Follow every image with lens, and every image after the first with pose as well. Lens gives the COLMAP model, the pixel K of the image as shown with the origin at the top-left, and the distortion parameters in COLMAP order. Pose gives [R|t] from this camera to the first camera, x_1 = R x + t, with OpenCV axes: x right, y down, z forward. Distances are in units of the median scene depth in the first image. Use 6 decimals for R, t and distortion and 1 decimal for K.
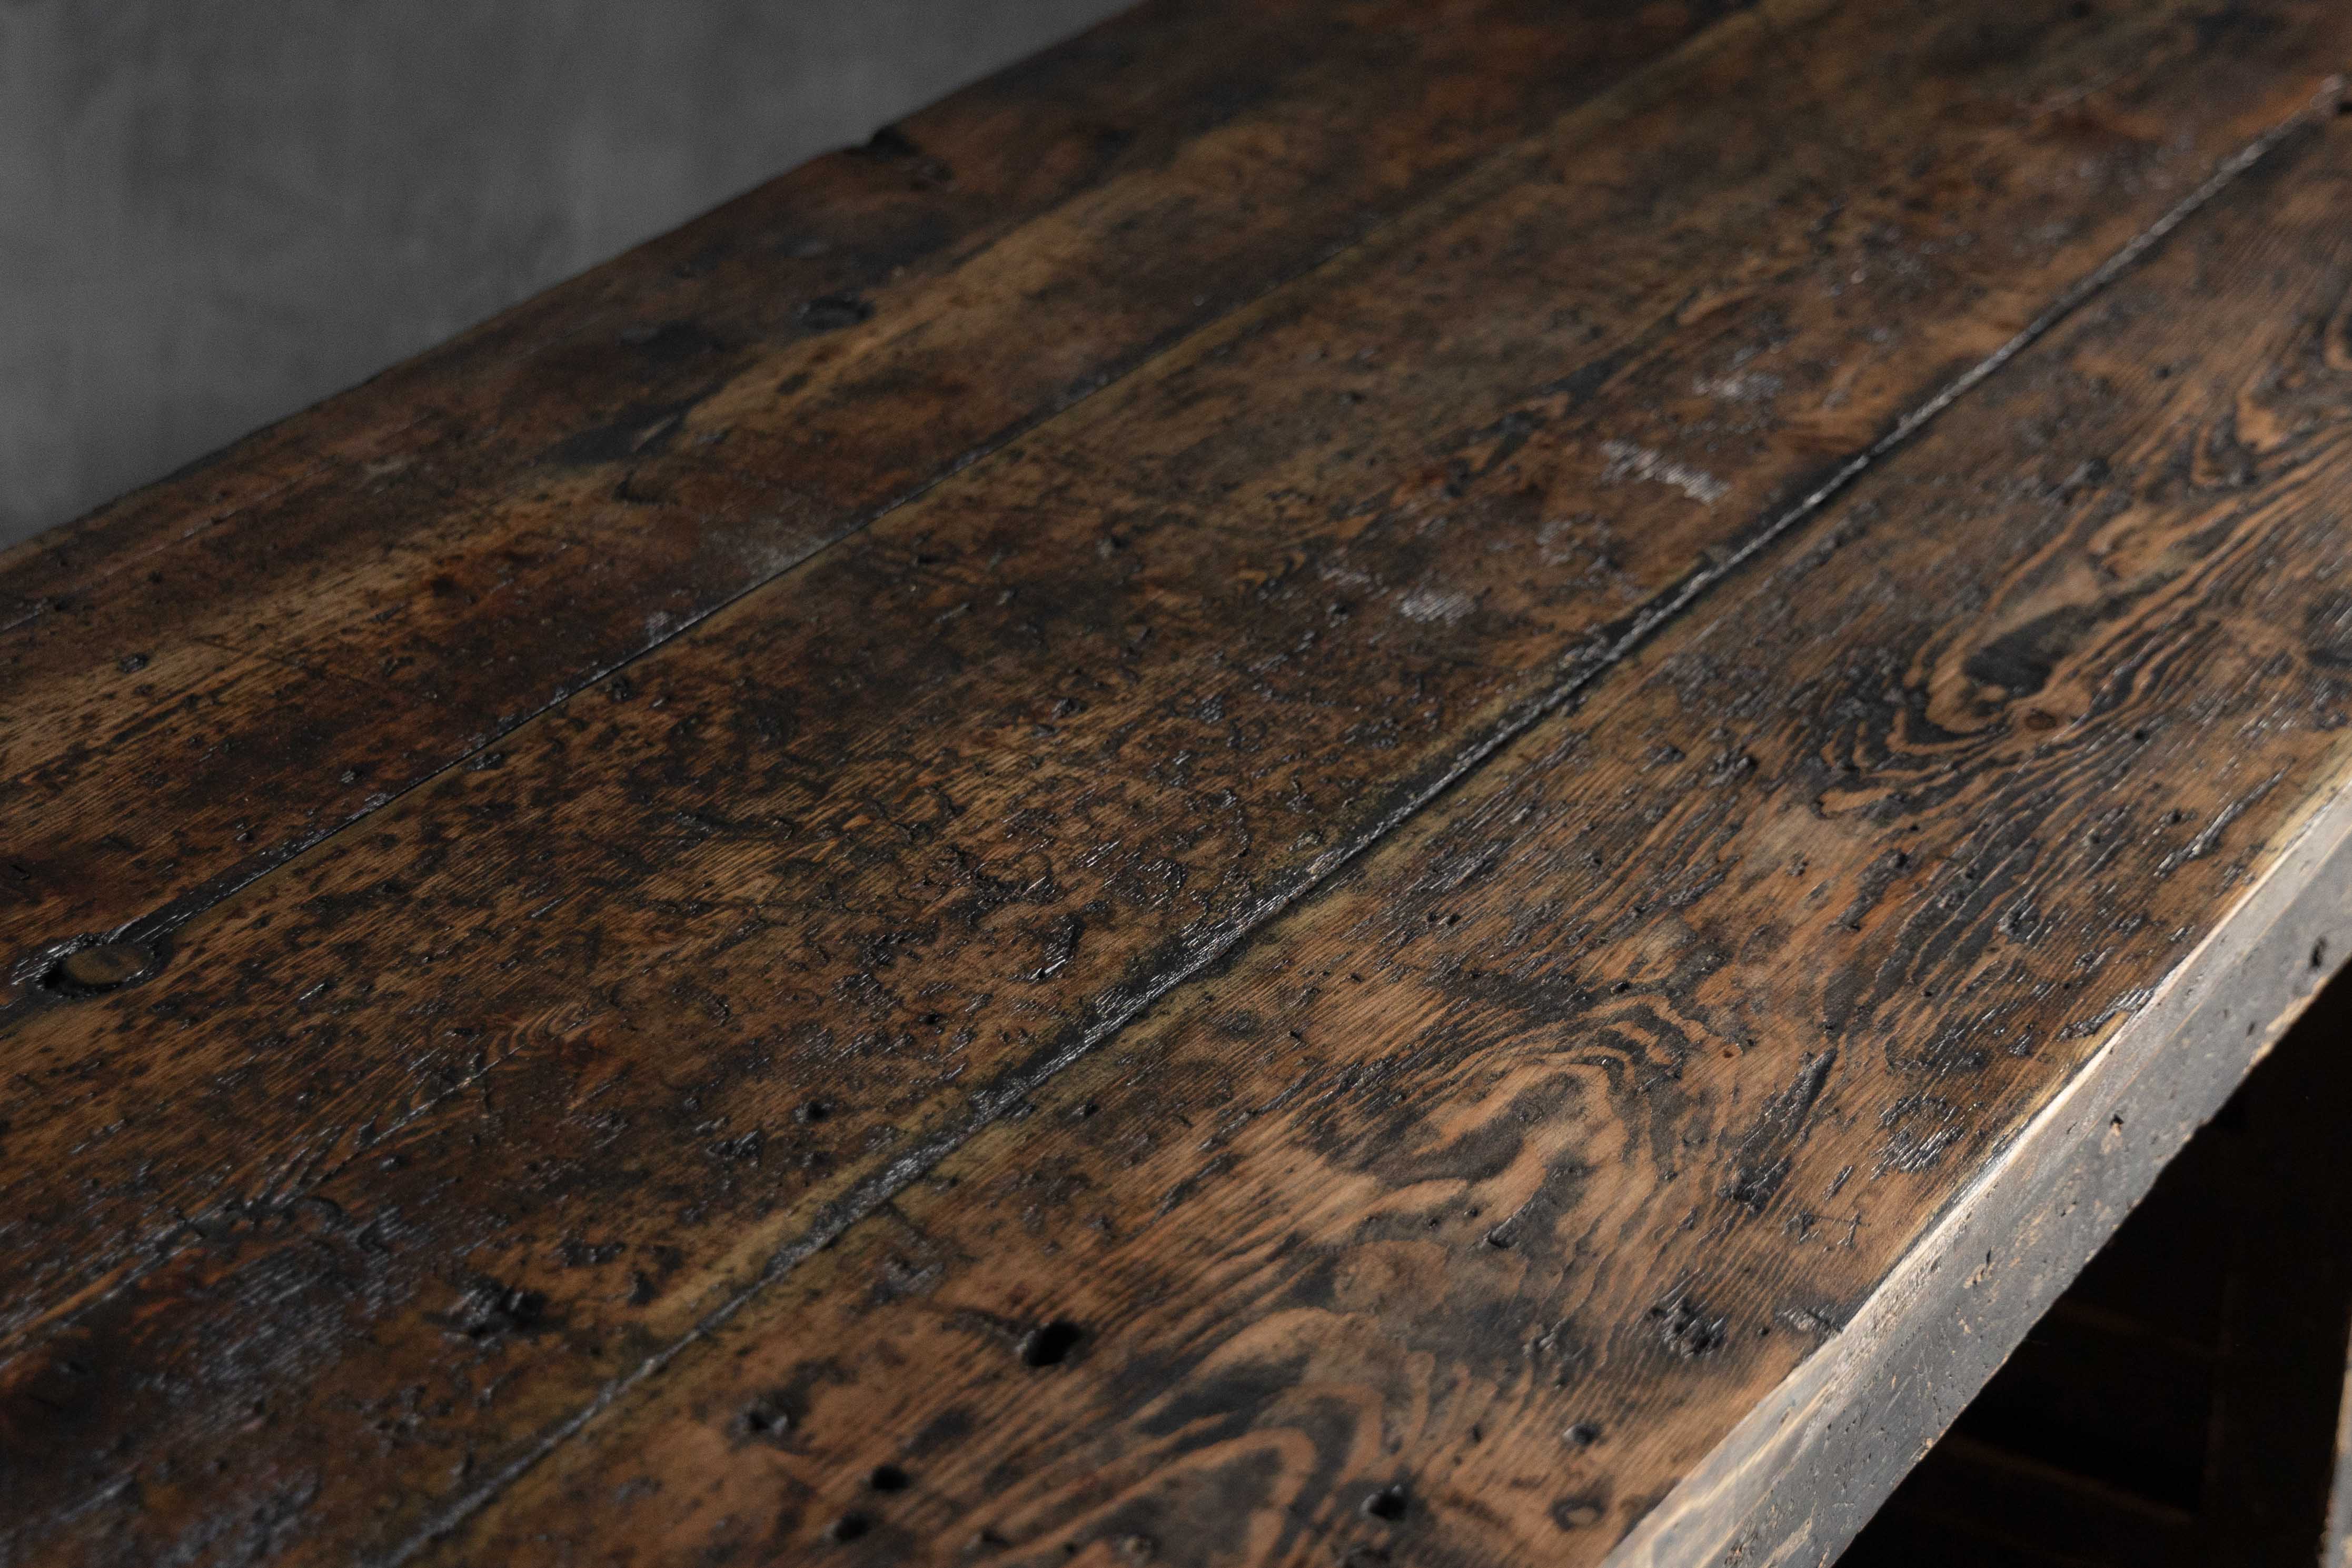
lens RADIAL K [[4804.2, 0, 1176.0], [0, 4804.2, 784.0], [0, 0, 1]] dist [-0.004658, 0.242073]
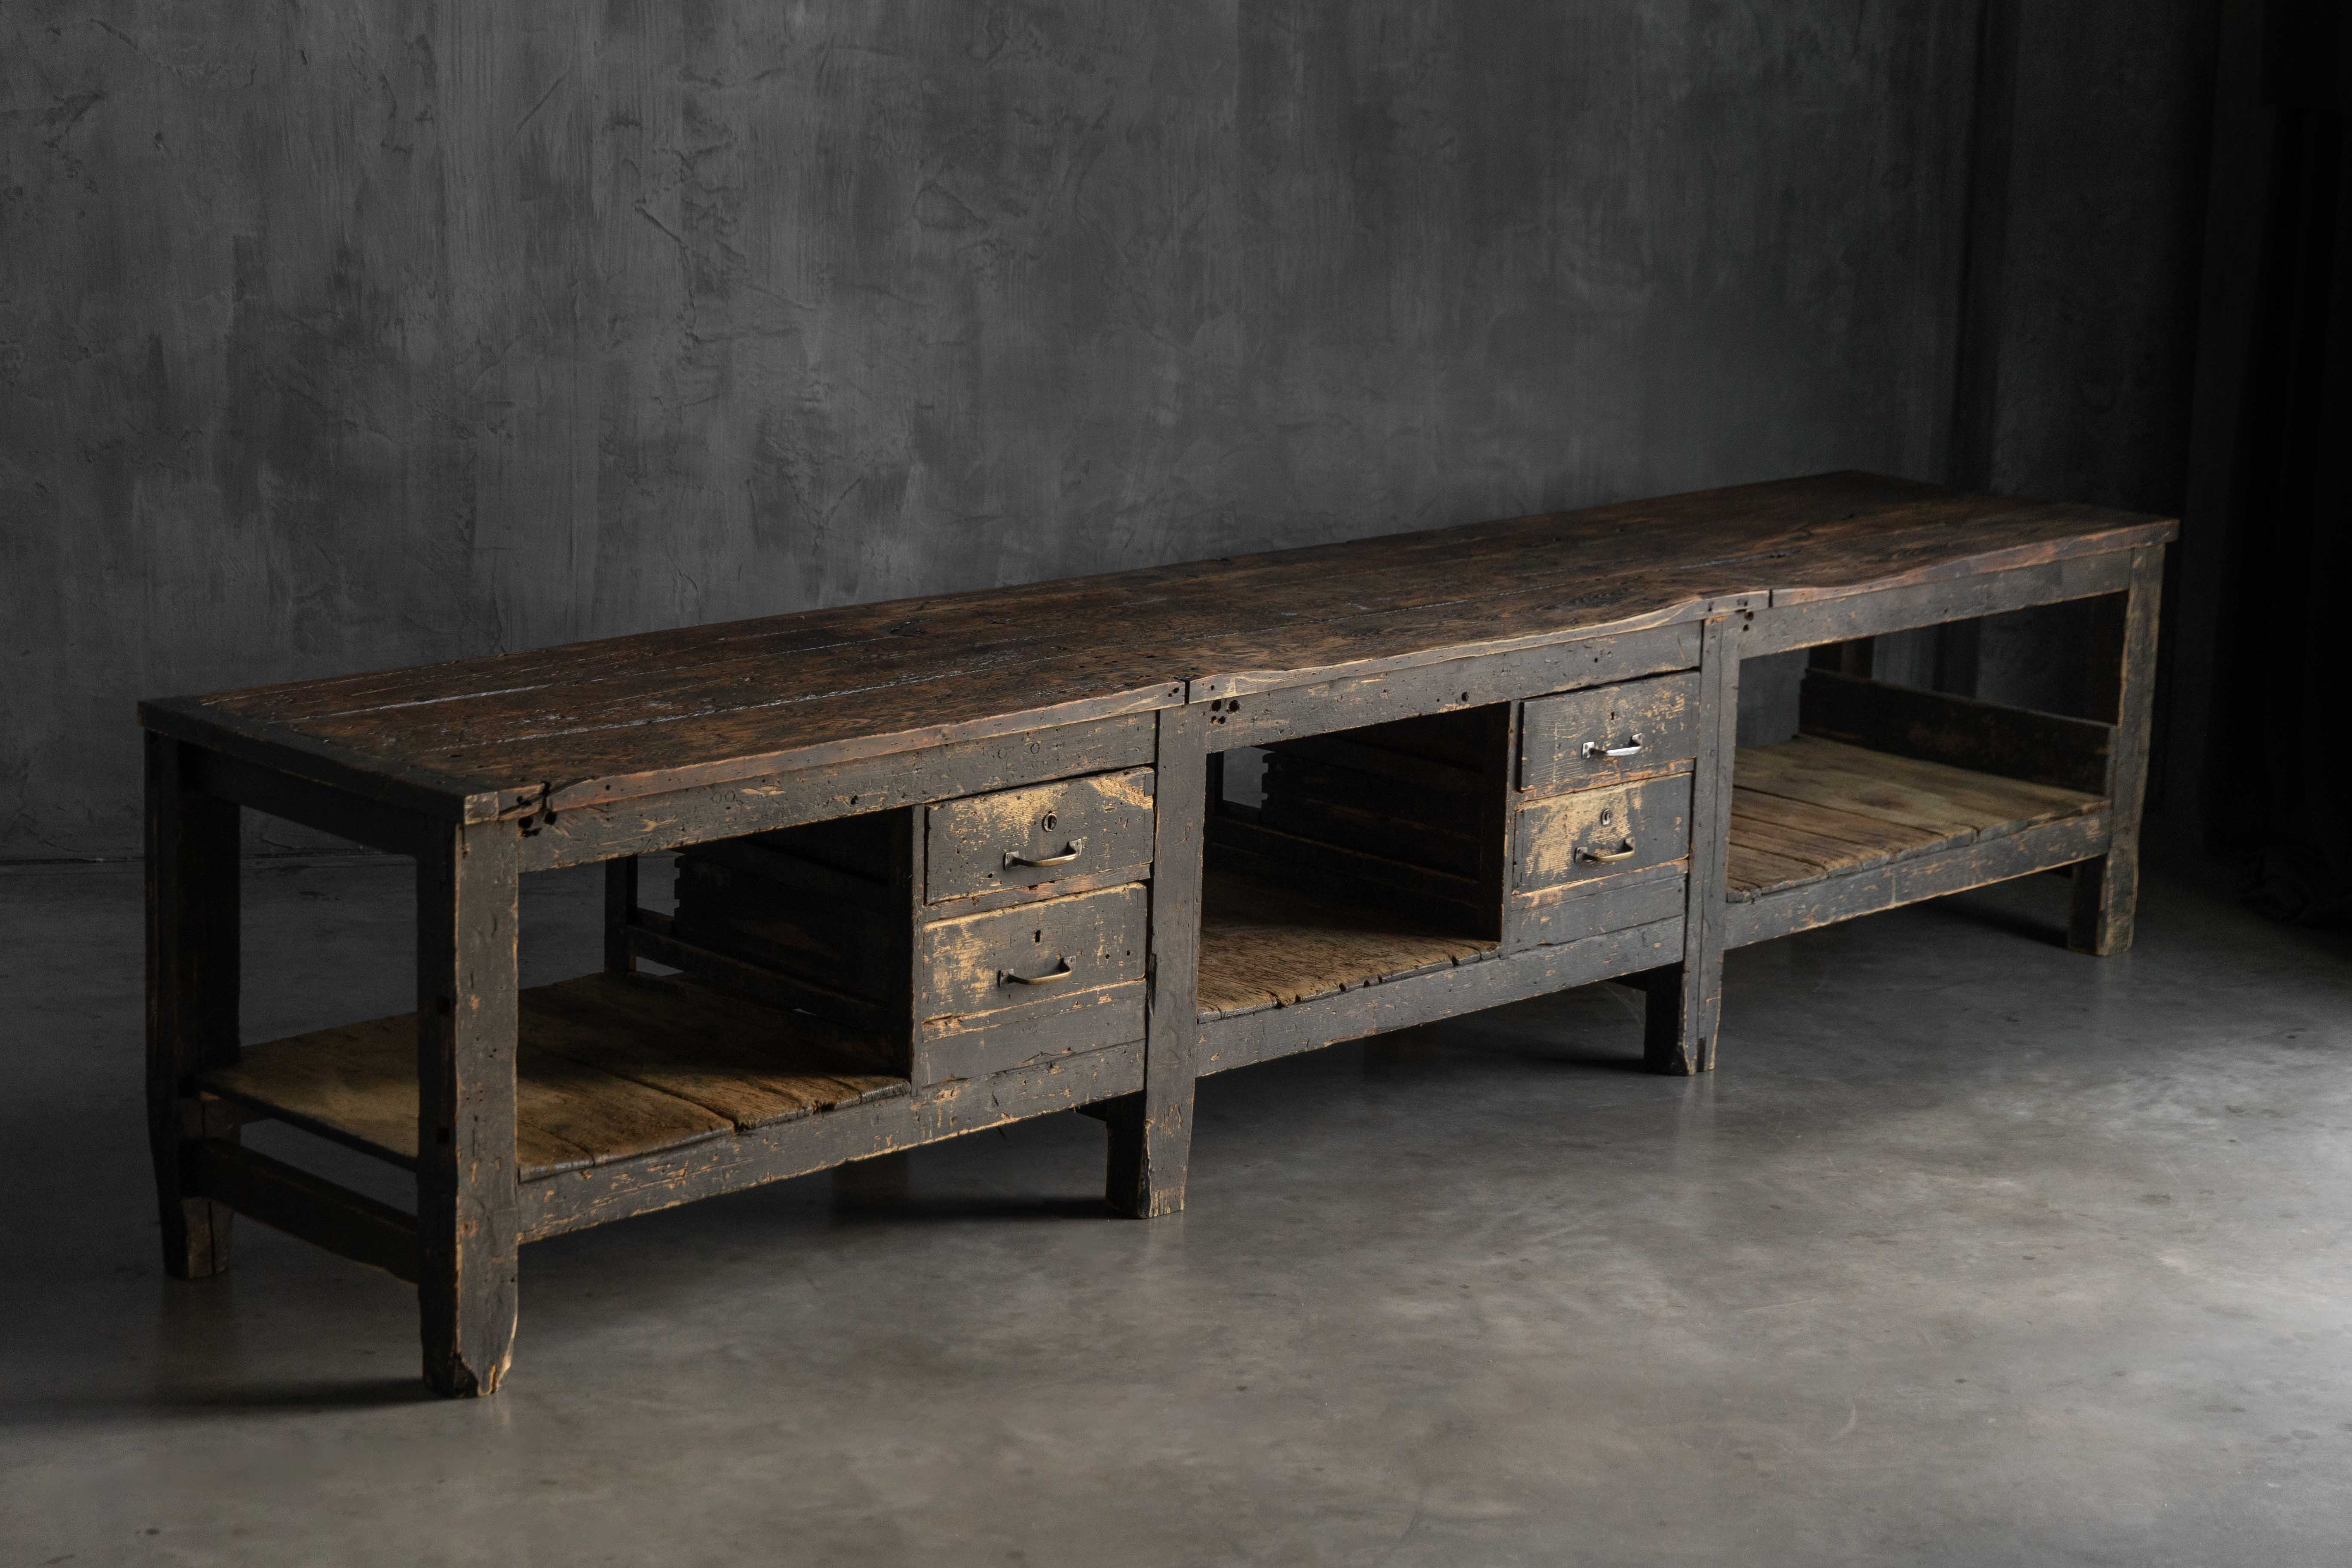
lens RADIAL K [[4542.9, 0, 1185.7], [0, 4542.9, 810.4], [0, 0, 1]] dist [0.085729, 0.178389]
pose [[0.973493, 0.080932, -0.213921, 1.161865], [-0.132384, 0.962087, -0.238459, 1.538288], [0.186512, 0.260458, 0.947299, -3.995185]]
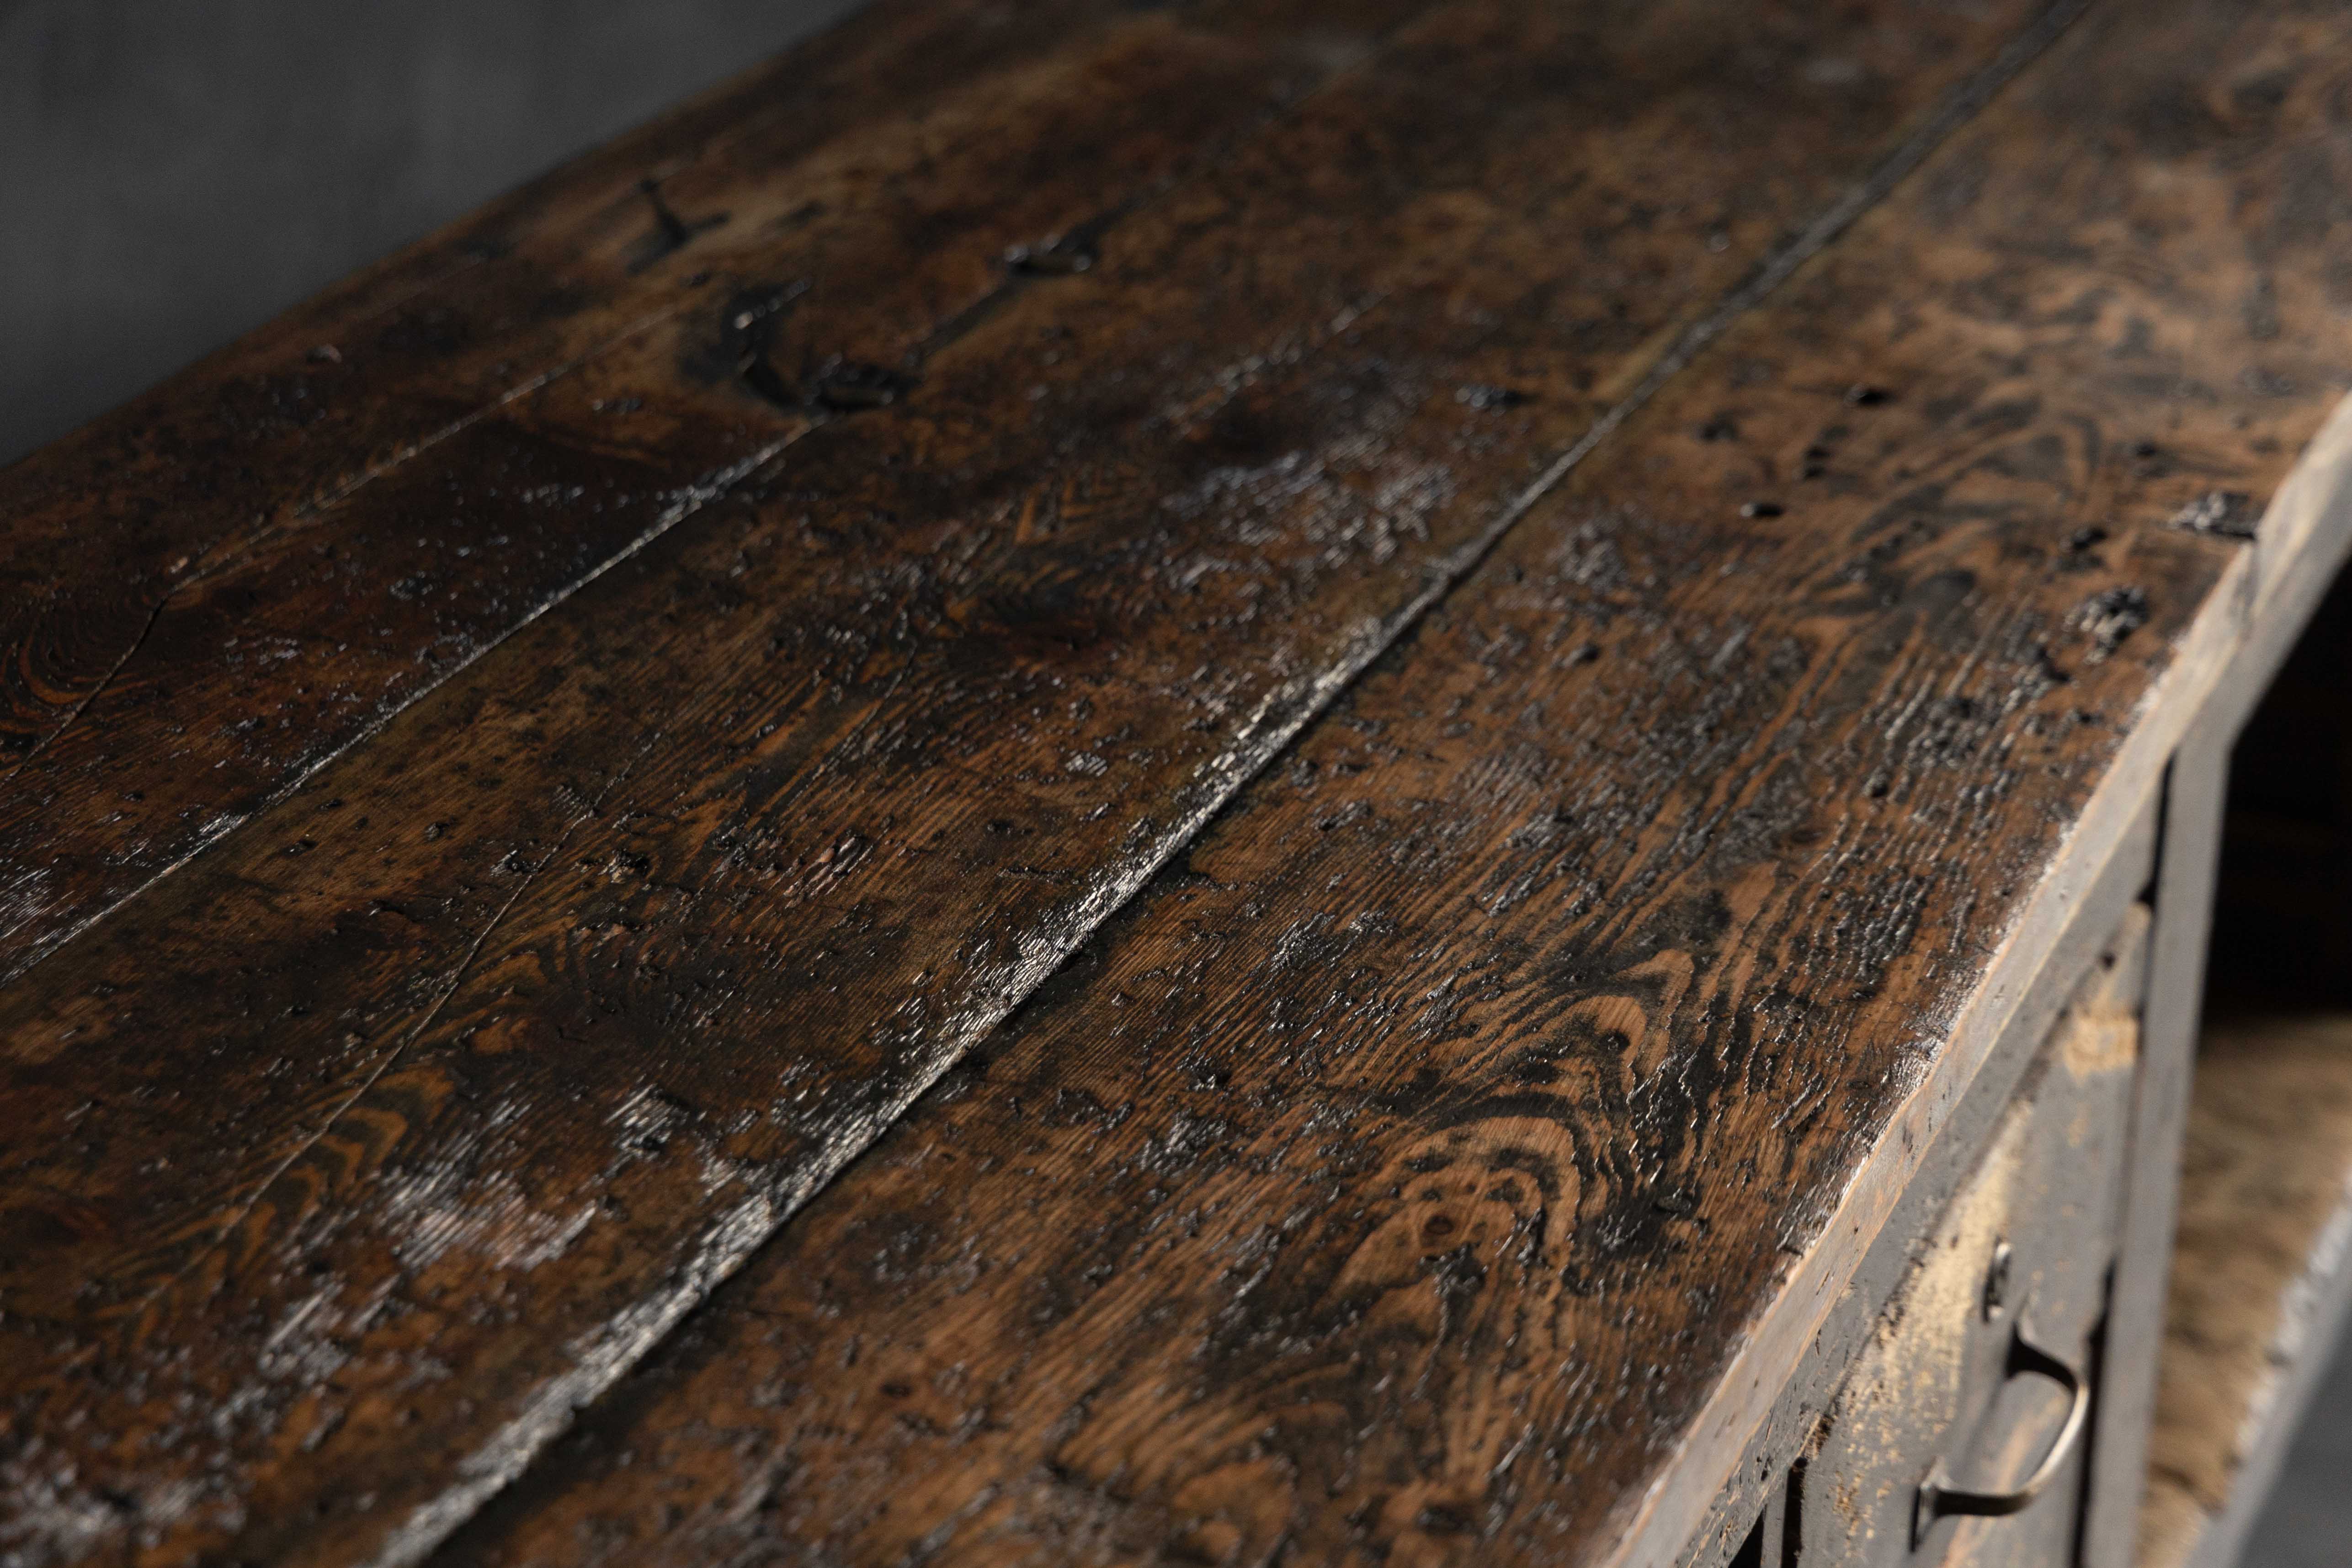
lens RADIAL K [[5429.7, 0, 1176.0], [0, 5429.7, 784.0], [0, 0, 1]] dist [0.003276, -0.048530]
pose [[0.983795, -0.046356, 0.173202, -0.506379], [0.058290, 0.996216, -0.064463, 0.315084], [-0.169558, 0.073514, 0.982774, -0.567314]]
